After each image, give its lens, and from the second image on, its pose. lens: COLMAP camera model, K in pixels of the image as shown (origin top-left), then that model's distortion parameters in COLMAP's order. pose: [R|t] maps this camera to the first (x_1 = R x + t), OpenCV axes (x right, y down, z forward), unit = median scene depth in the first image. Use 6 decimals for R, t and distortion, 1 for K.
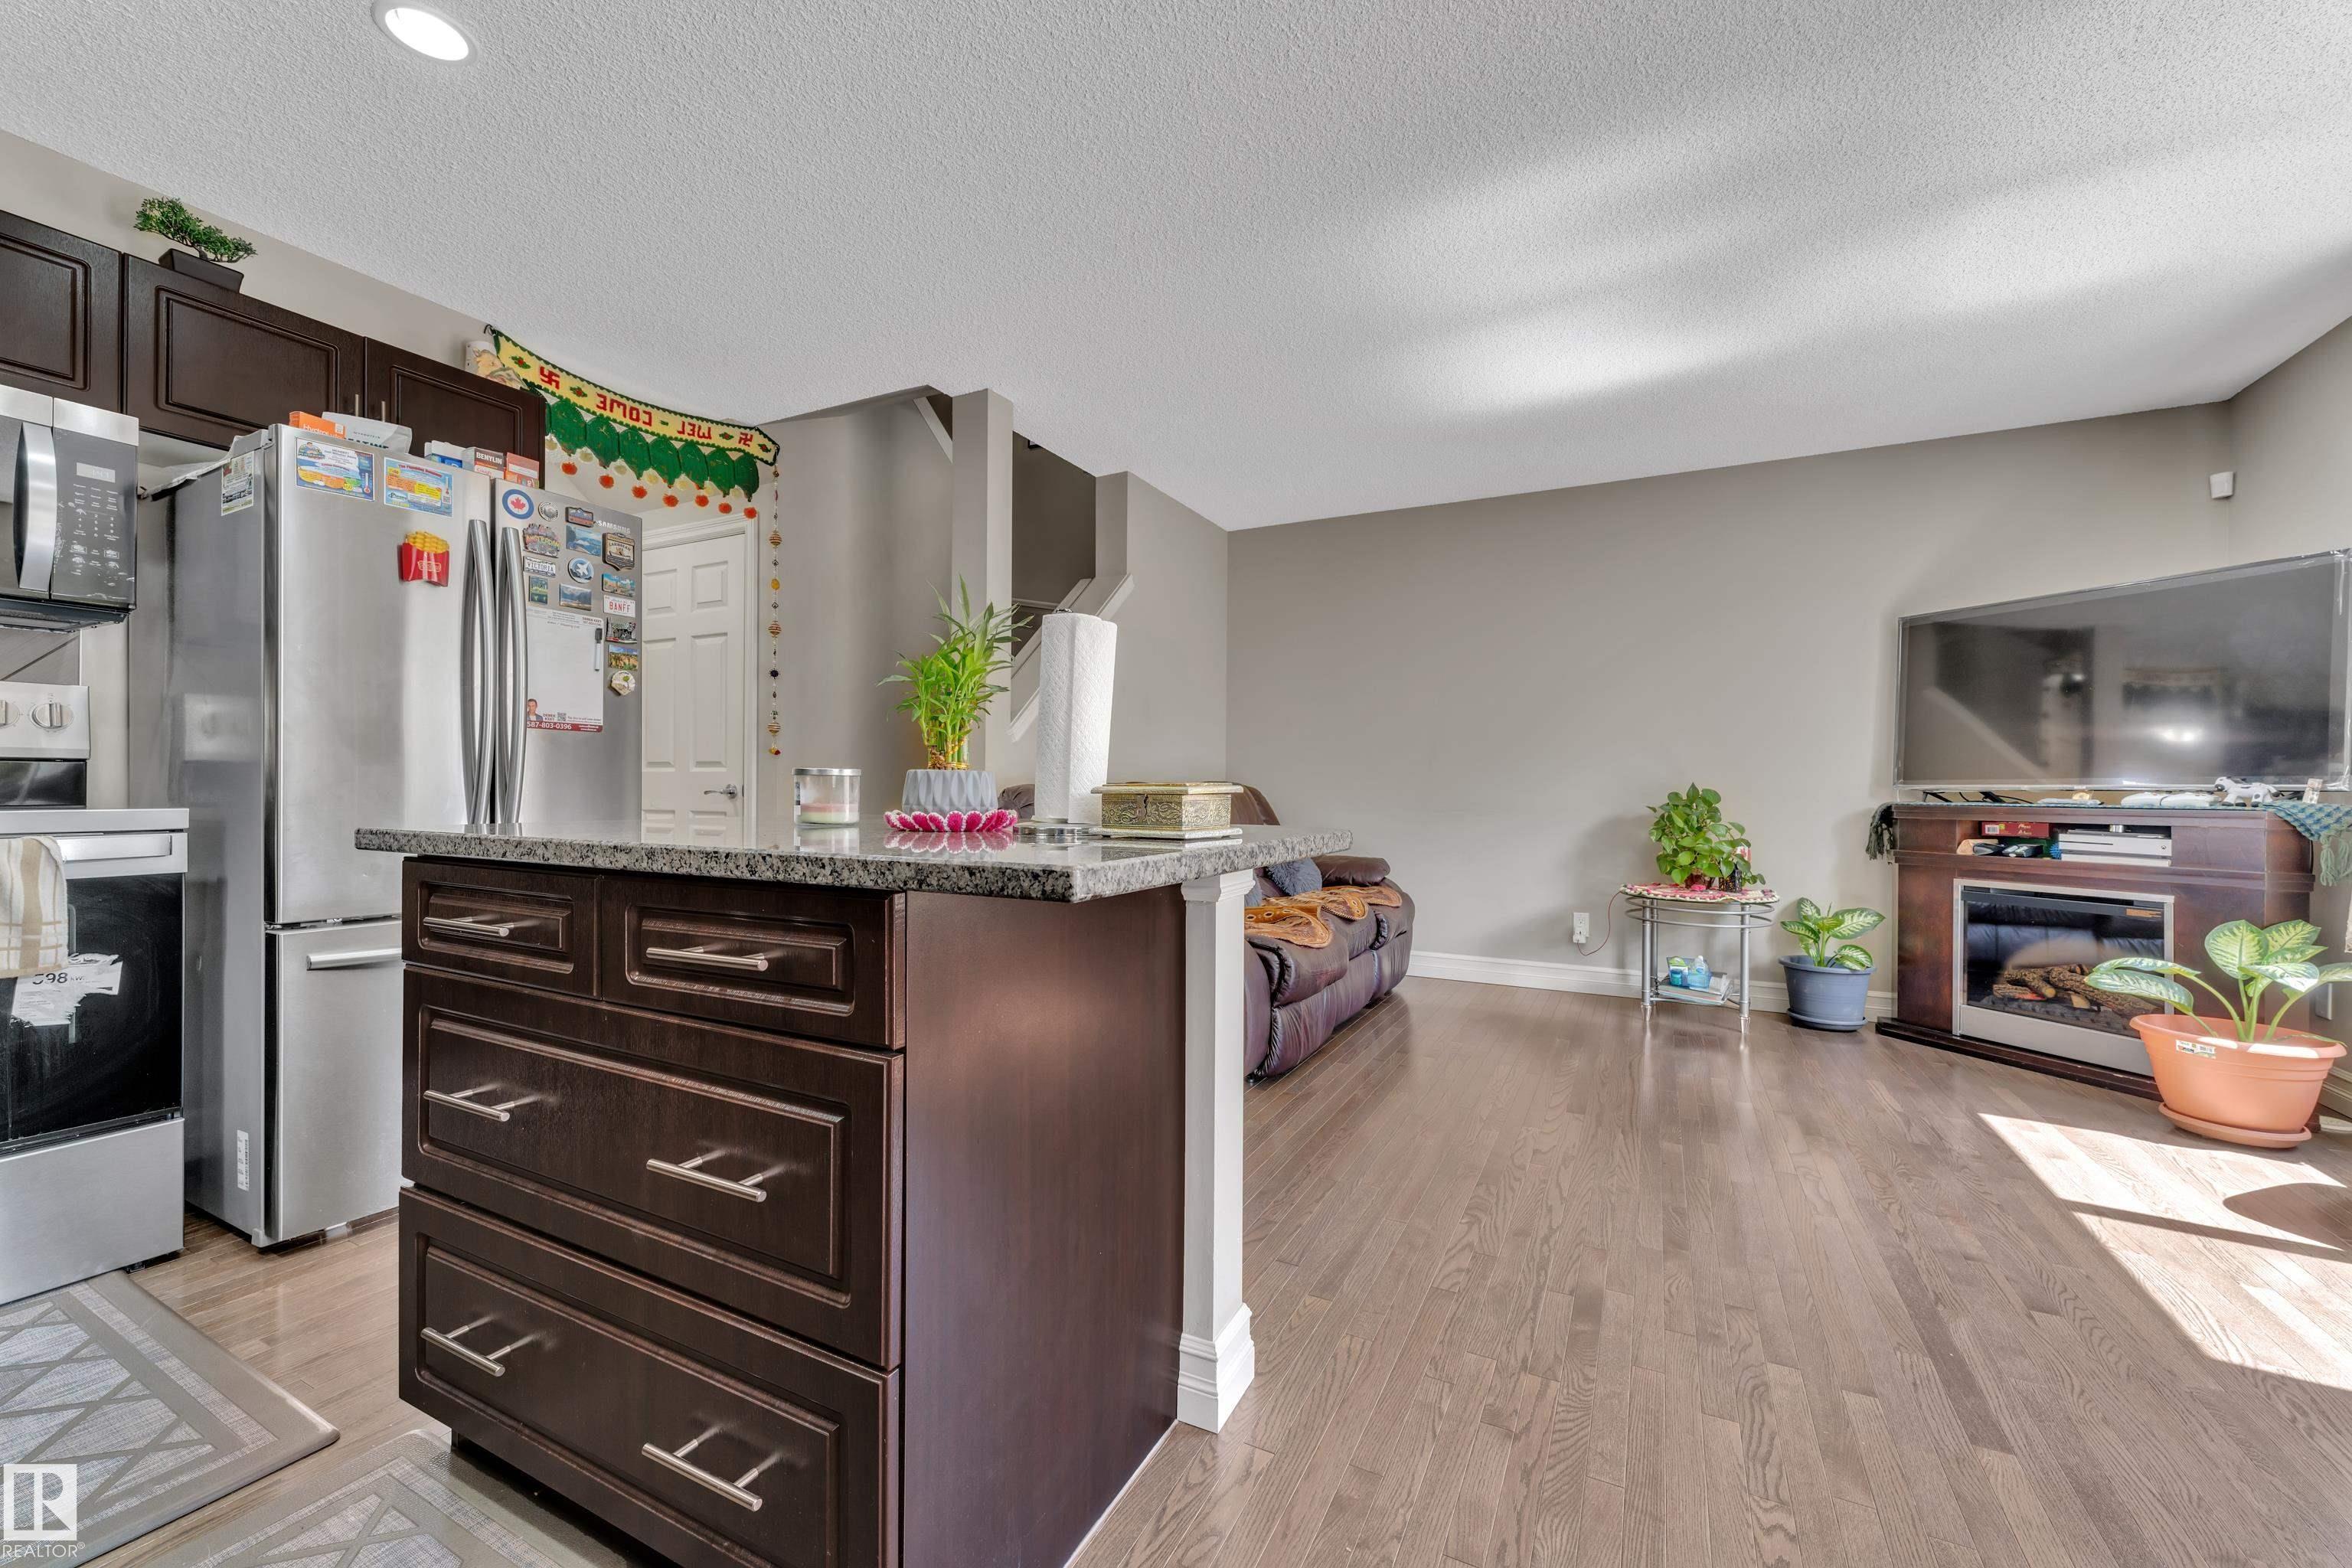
lens RADIAL K [[946.4, 0, 1163.6], [0, 946.4, 788.4], [0, 0, 1]] dist [0.001683, 0.000037]
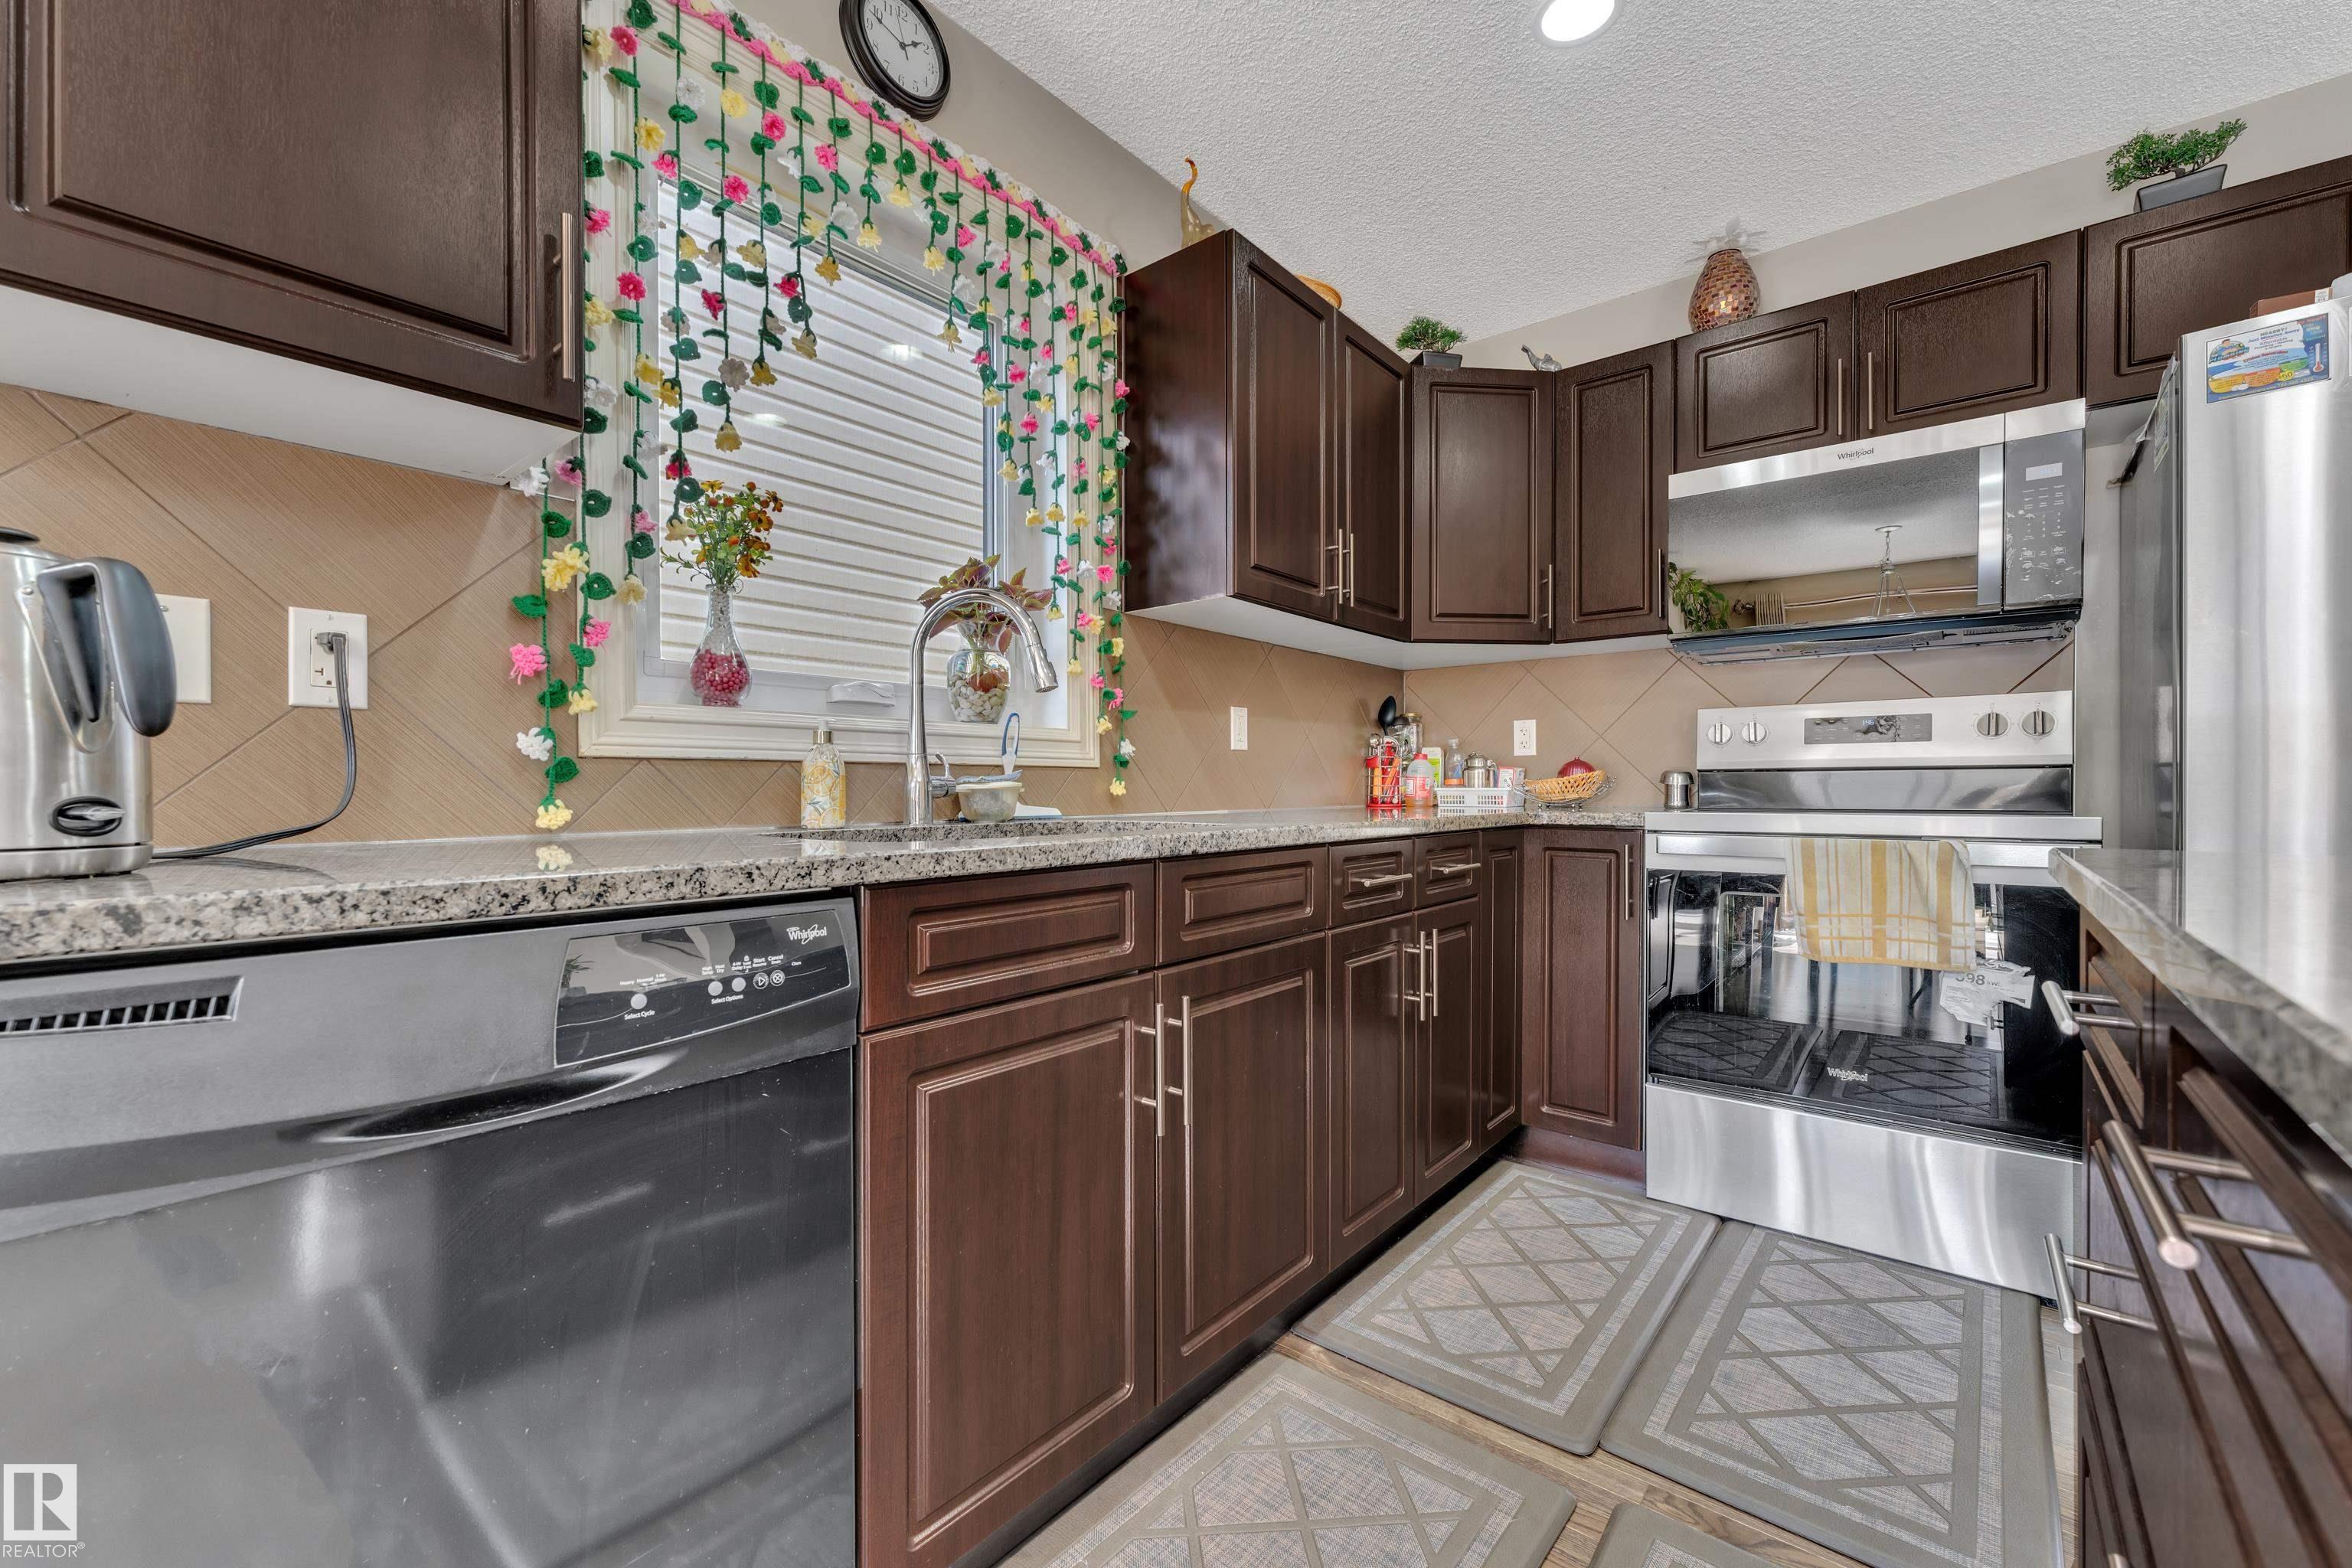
lens RADIAL K [[946.4, 0, 1167.3], [0, 946.4, 792.9], [0, 0, 1]] dist [0.001683, 0.000037]
pose [[-0.209601, -0.000724, -0.977787, 0.013303], [-0.000209, 1.000000, -0.000695, -0.000591], [0.977787, 0.000059, -0.209601, 0.210851]]
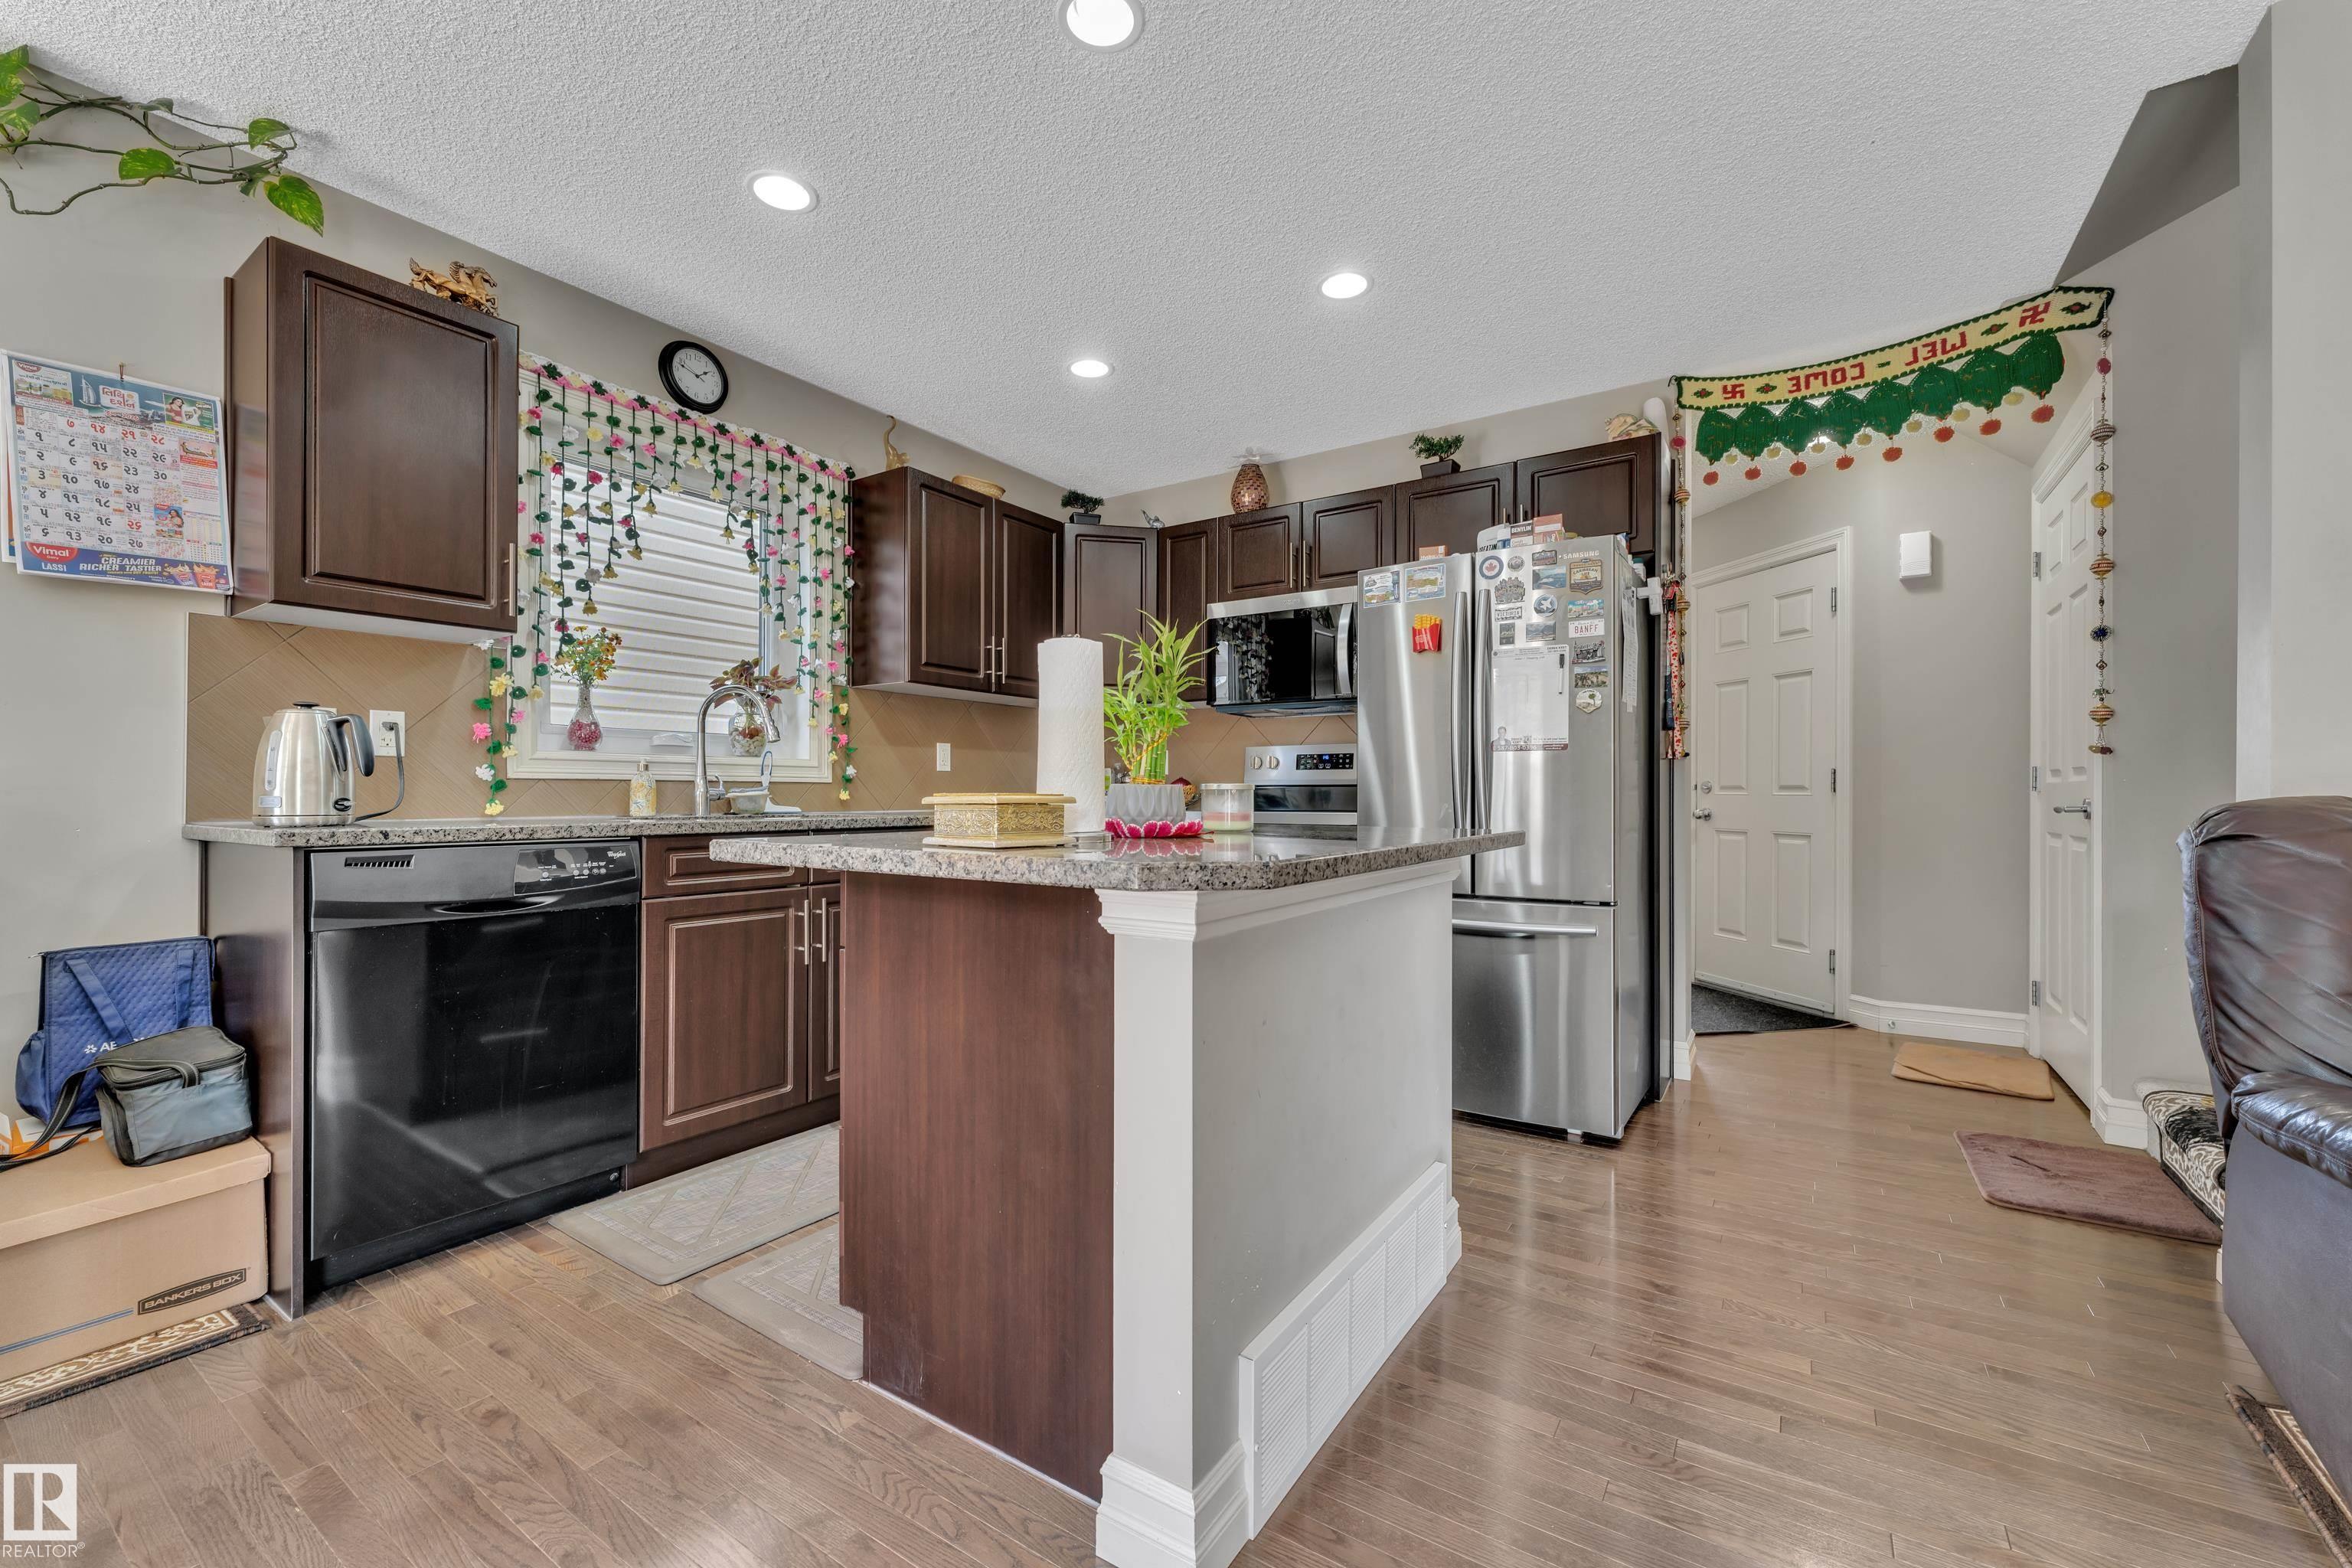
lens RADIAL K [[946.4, 0, 1171.8], [0, 946.4, 793.7], [0, 0, 1]] dist [0.001683, 0.000037]
pose [[-0.109482, -0.007644, -0.993959, 0.412283], [-0.004649, 0.999963, -0.007178, -0.000275], [0.993978, 0.003835, -0.109513, 0.532601]]
